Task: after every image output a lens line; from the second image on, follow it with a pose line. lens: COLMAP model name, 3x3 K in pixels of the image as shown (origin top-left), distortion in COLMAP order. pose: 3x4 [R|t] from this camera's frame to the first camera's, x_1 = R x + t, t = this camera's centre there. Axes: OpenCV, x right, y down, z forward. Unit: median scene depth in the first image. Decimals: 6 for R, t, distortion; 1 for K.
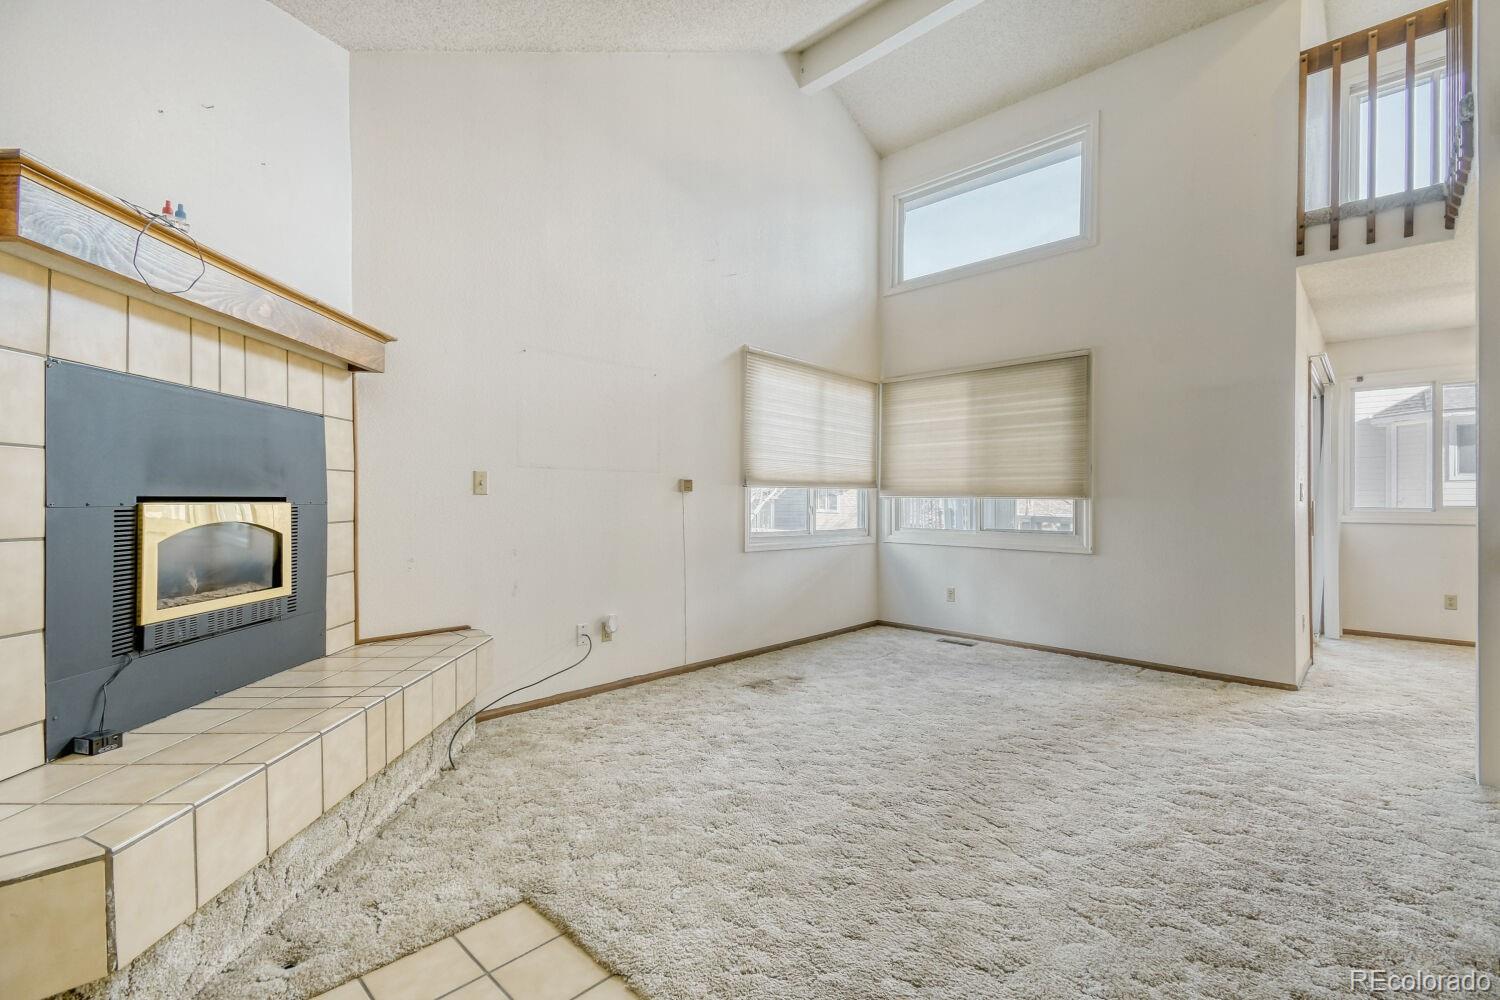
lens RADIAL K [[682.6, 0, 747.5], [0, 682.6, 514.0], [0, 0, 1]] dist [0.017004, -0.000458]
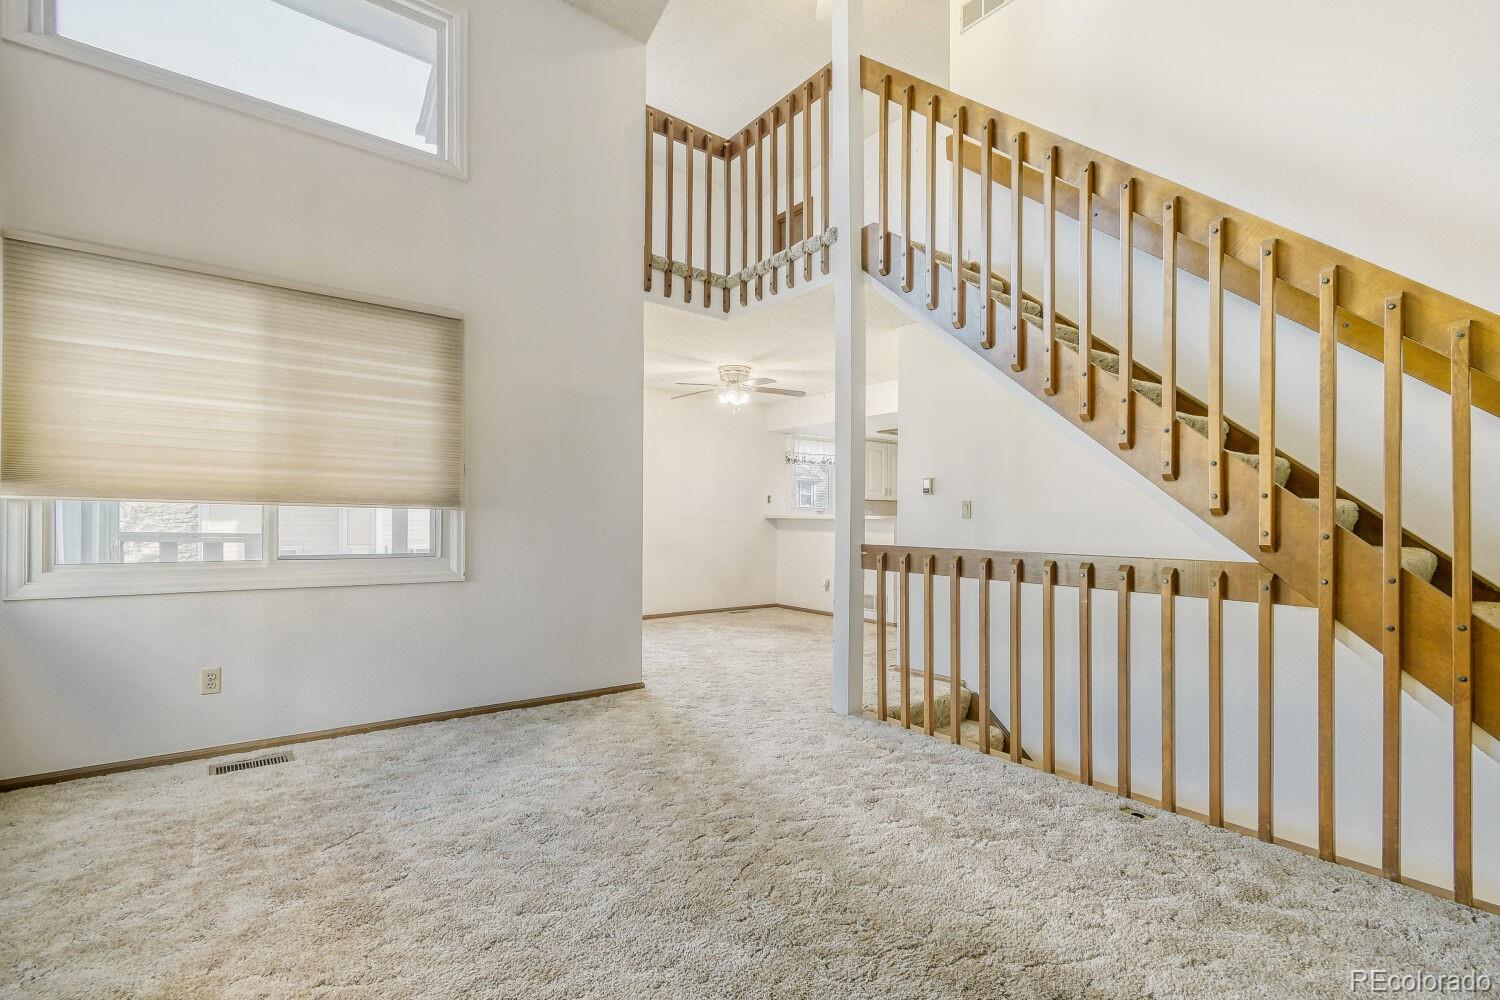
lens RADIAL K [[682.6, 0, 747.5], [0, 682.6, 514.0], [0, 0, 1]] dist [0.017004, -0.000458]
pose [[0.142899, -0.002436, 0.989734, -0.208955], [0.003121, 0.999993, 0.002010, -0.016566], [-0.989732, 0.002802, 0.142905, 0.560973]]
